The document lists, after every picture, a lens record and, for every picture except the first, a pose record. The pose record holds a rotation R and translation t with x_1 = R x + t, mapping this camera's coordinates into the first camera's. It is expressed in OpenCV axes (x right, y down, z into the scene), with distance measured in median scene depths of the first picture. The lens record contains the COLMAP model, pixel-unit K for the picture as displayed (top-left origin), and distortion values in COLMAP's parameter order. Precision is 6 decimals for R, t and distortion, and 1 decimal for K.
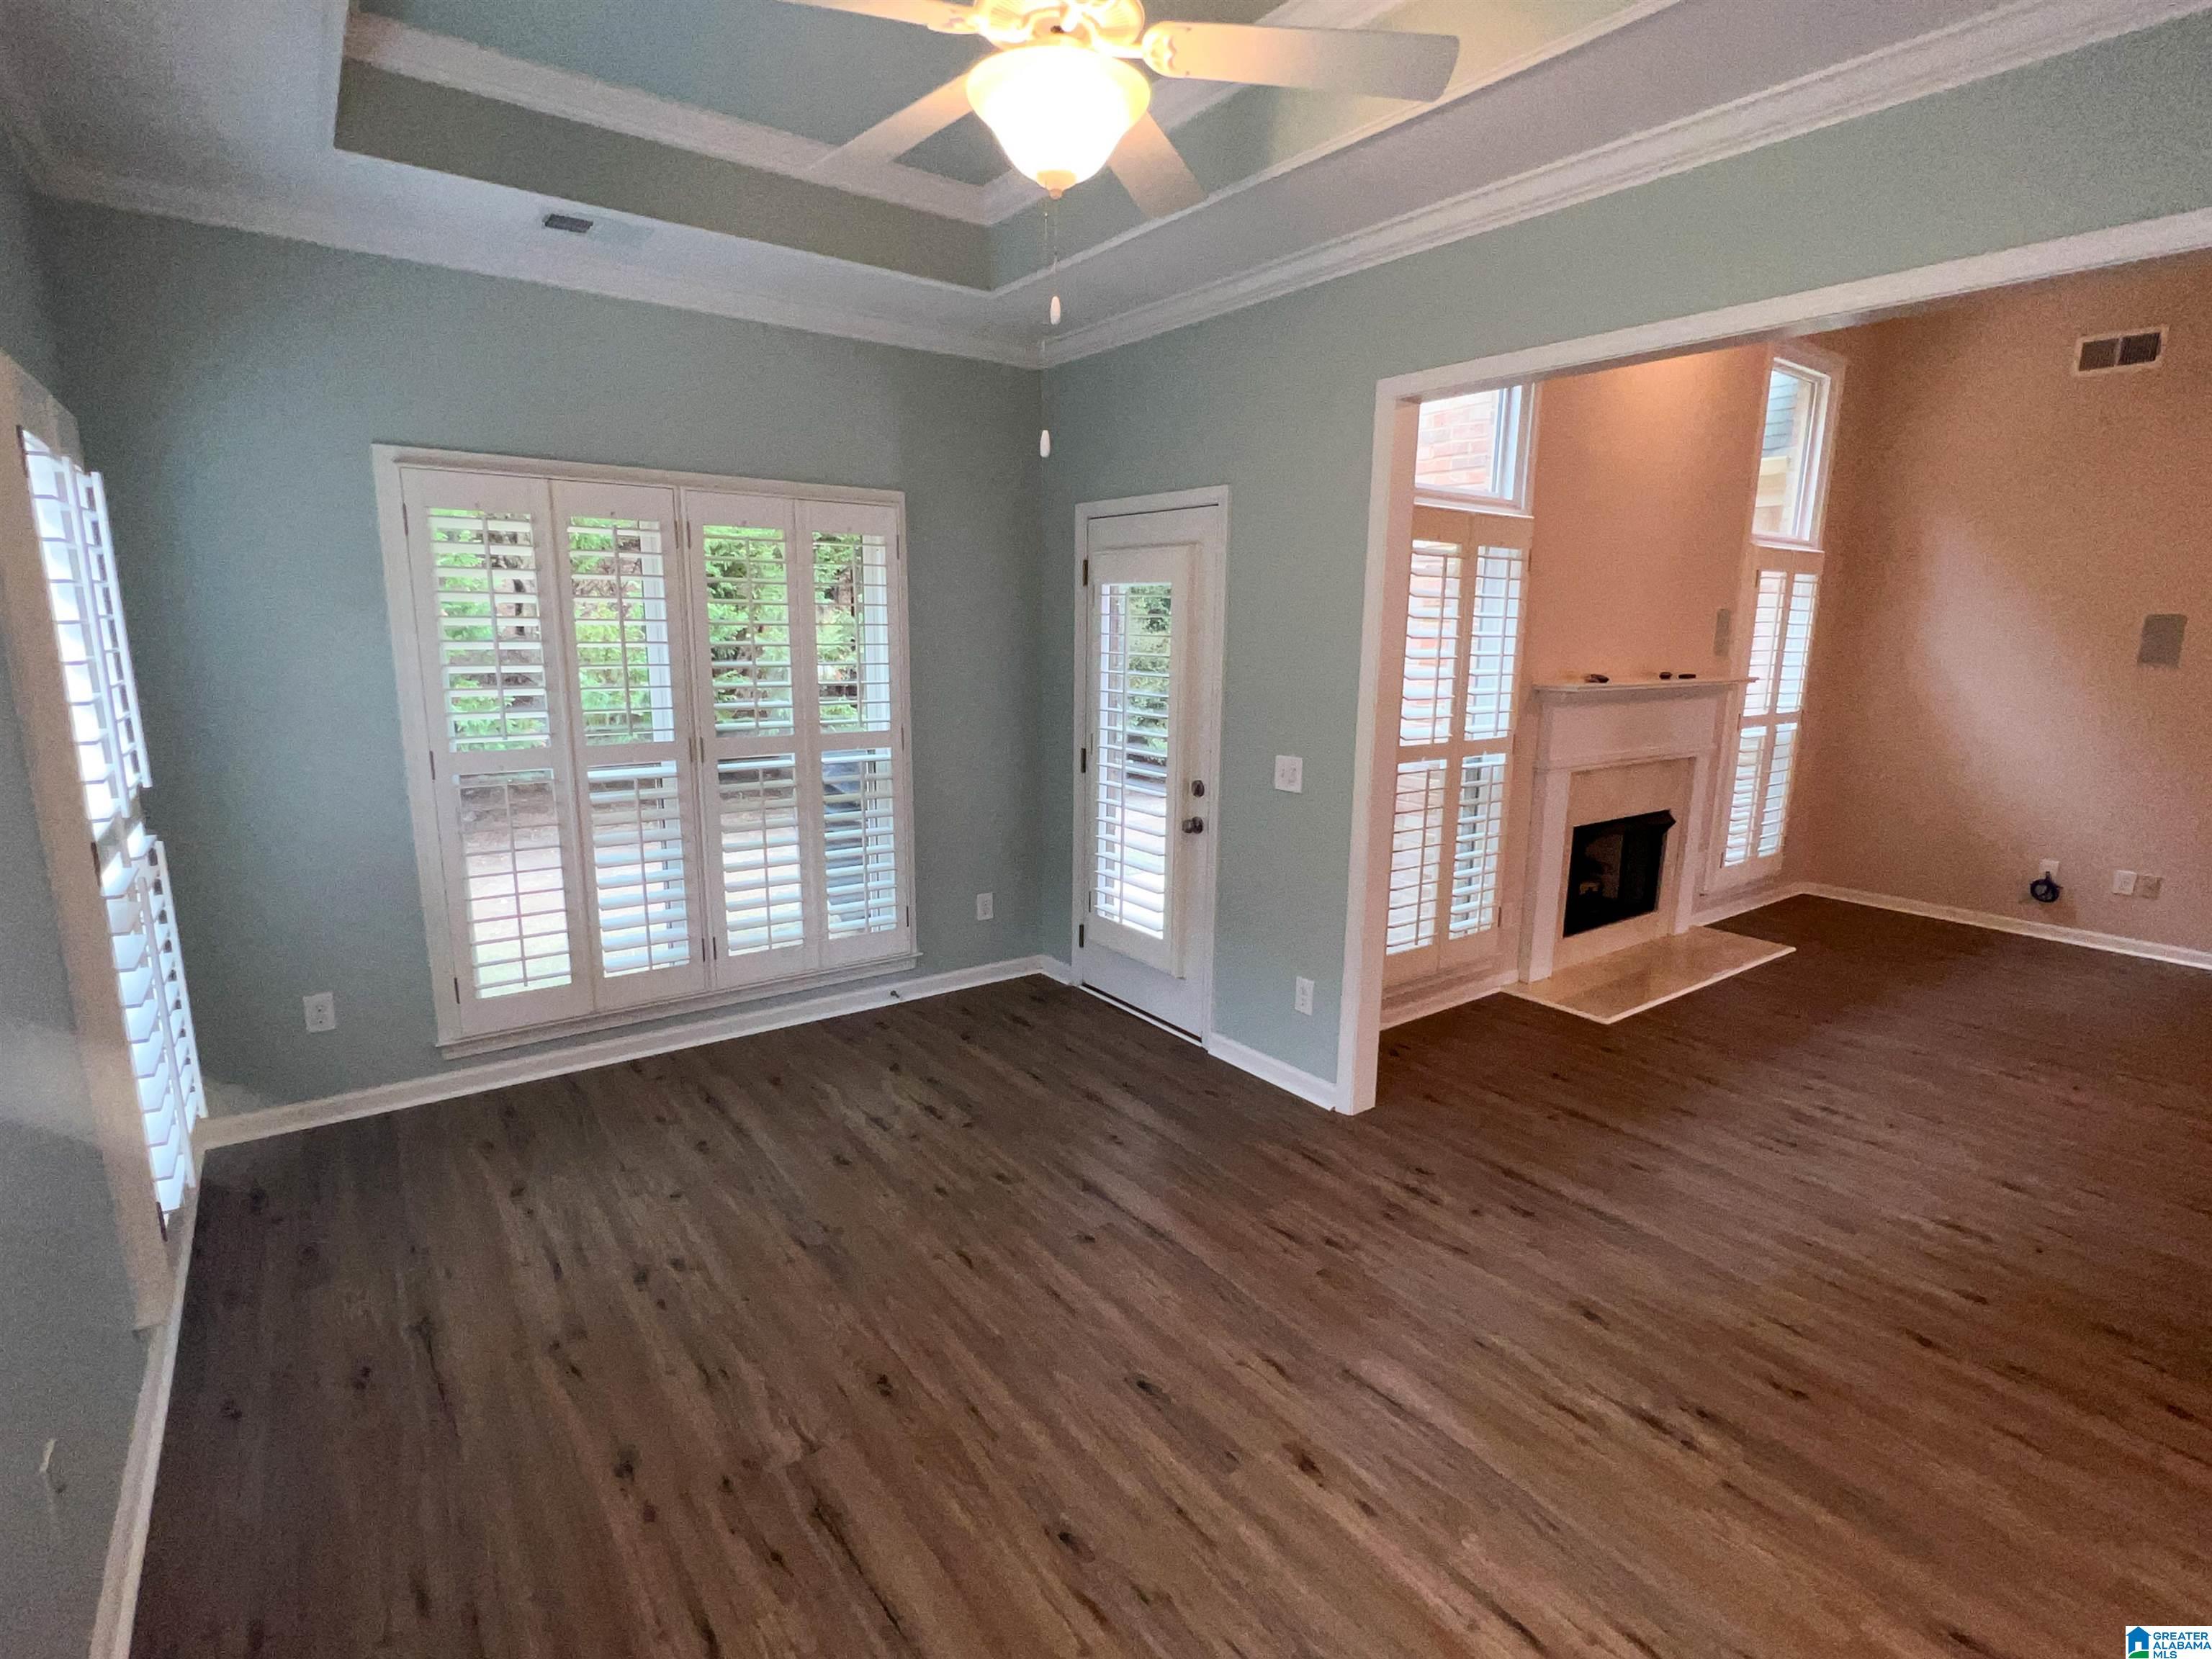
lens RADIAL K [[1072.7, 0, 1106.5], [0, 1072.7, 831.8], [0, 0, 1]] dist [-0.005658, 0.003020]
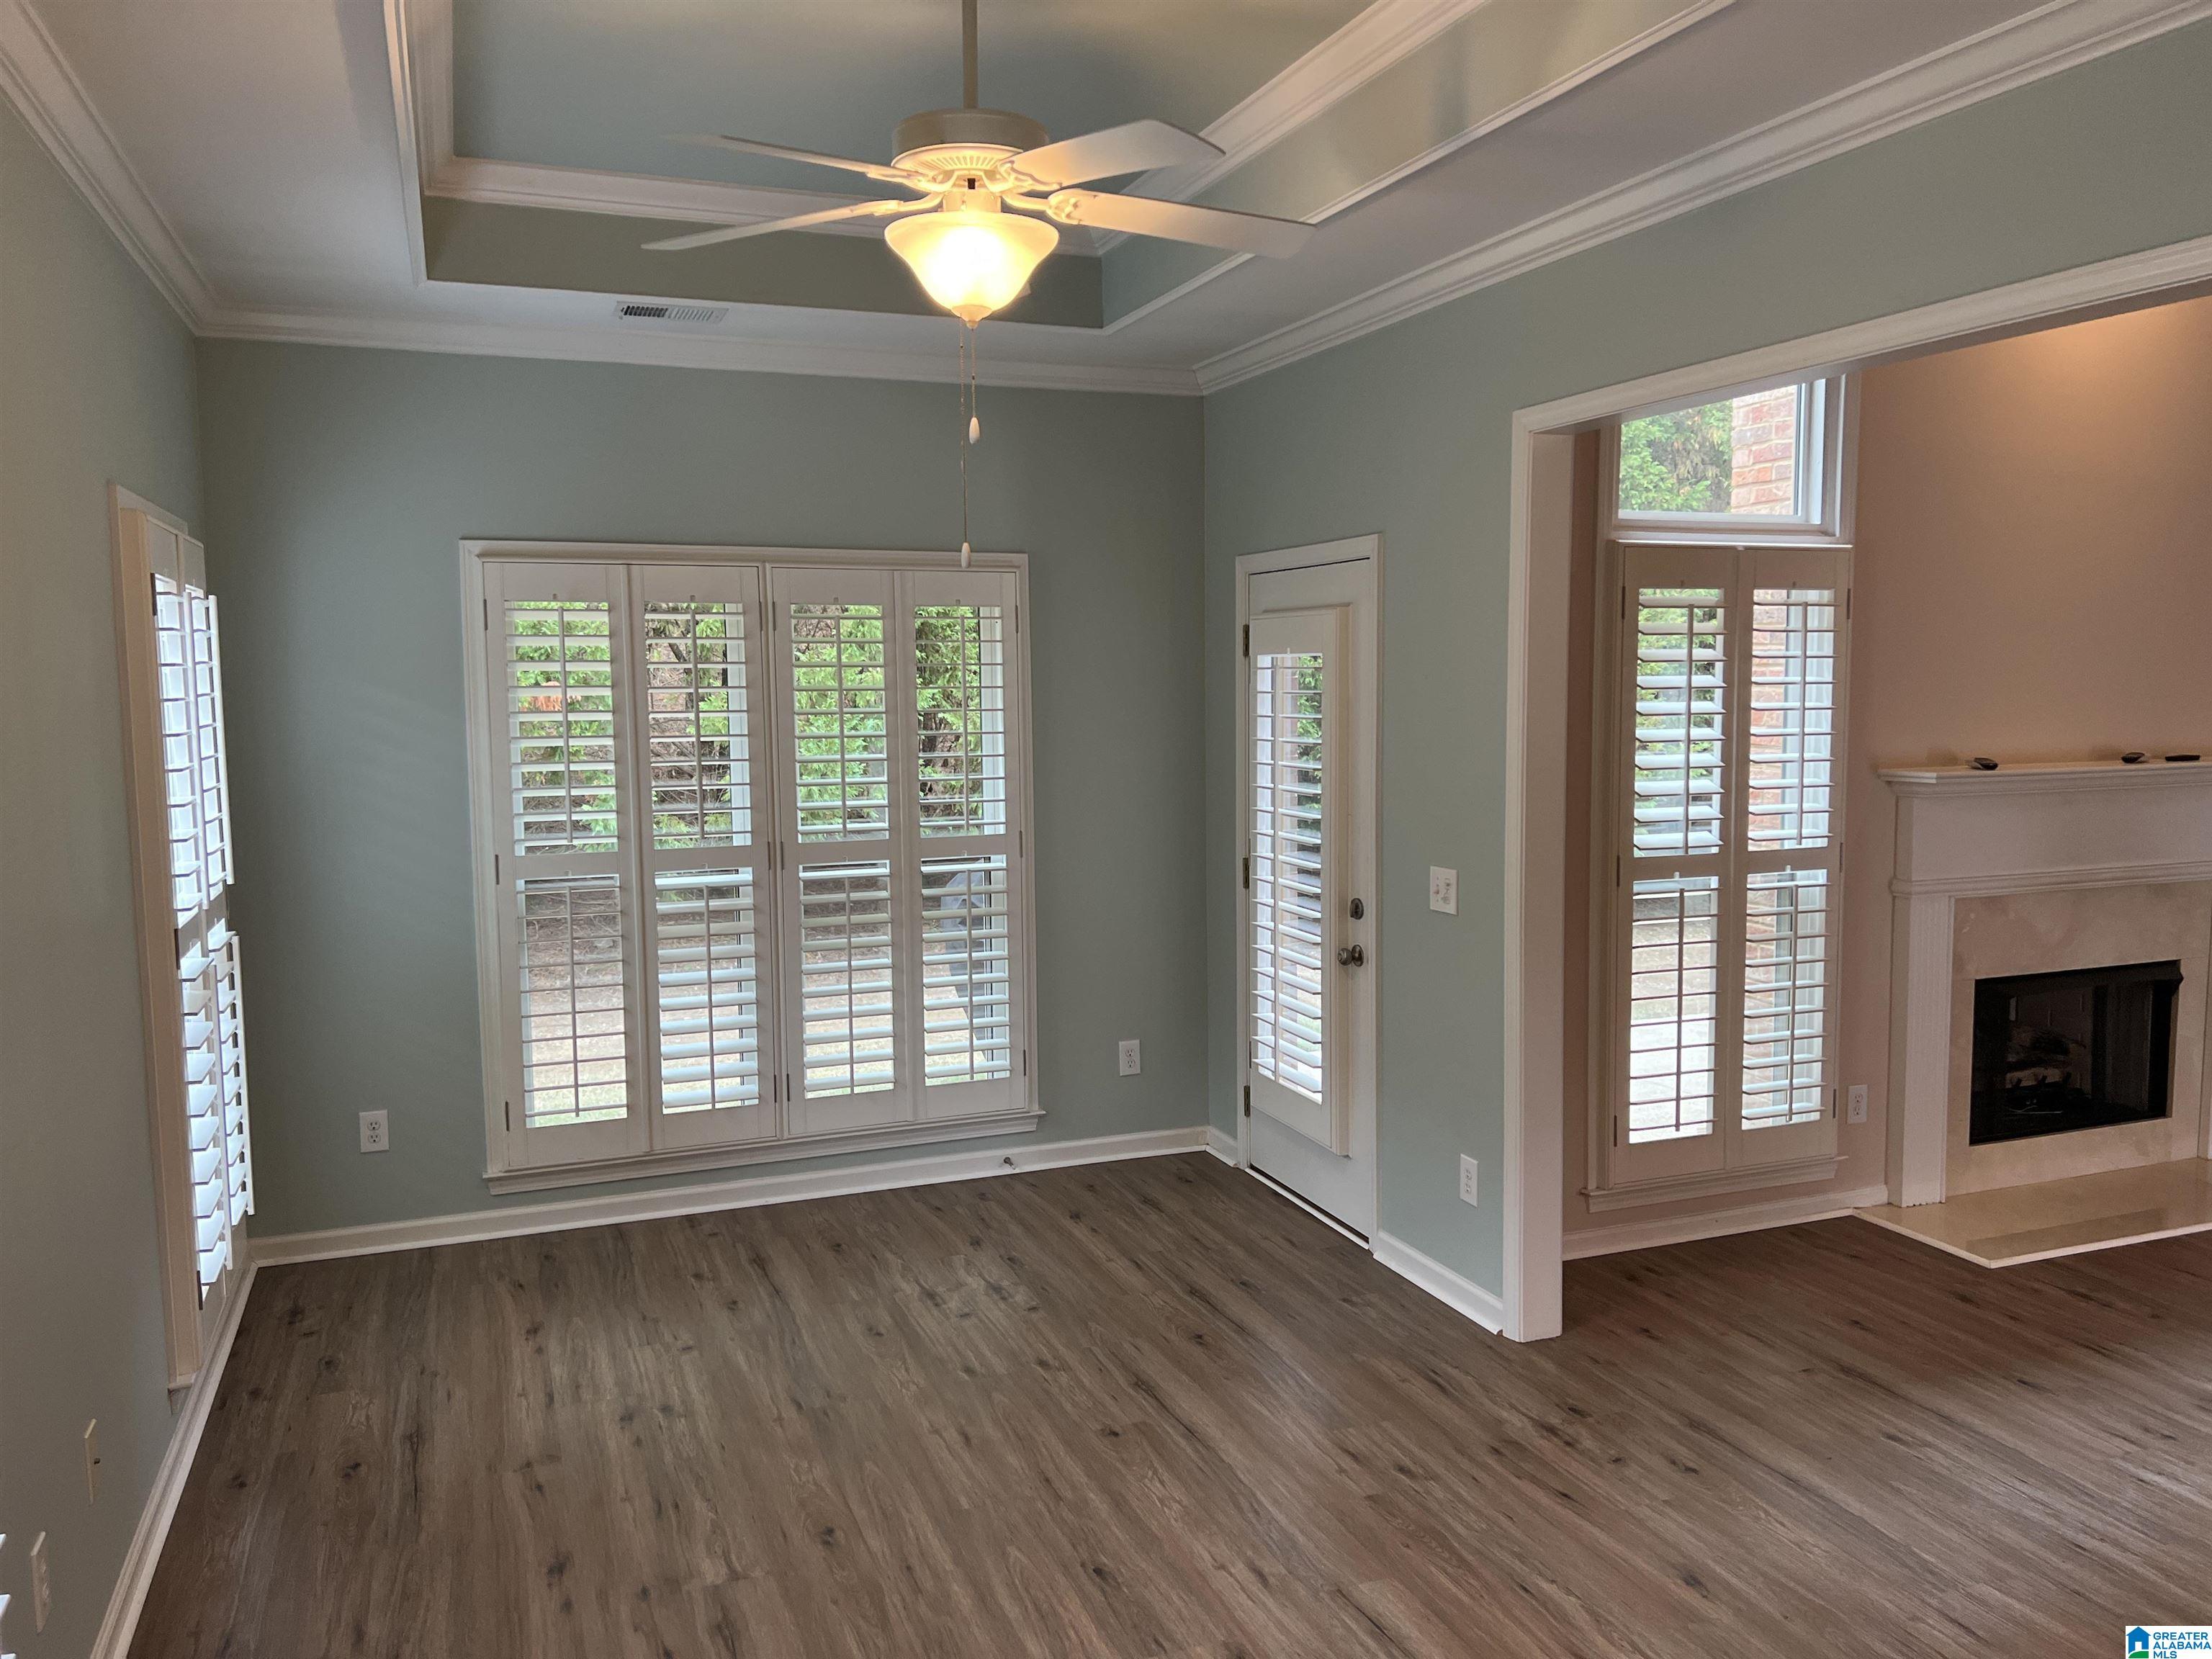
lens RADIAL K [[1655.2, 0, 1115.2], [0, 1655.2, 822.3], [0, 0, 1]] dist [0.043364, -0.037958]
pose [[0.963404, 0.001814, -0.268046, 0.262206], [-0.029734, 0.994529, -0.100137, 0.025350], [0.266398, 0.104442, 0.958188, -0.238684]]
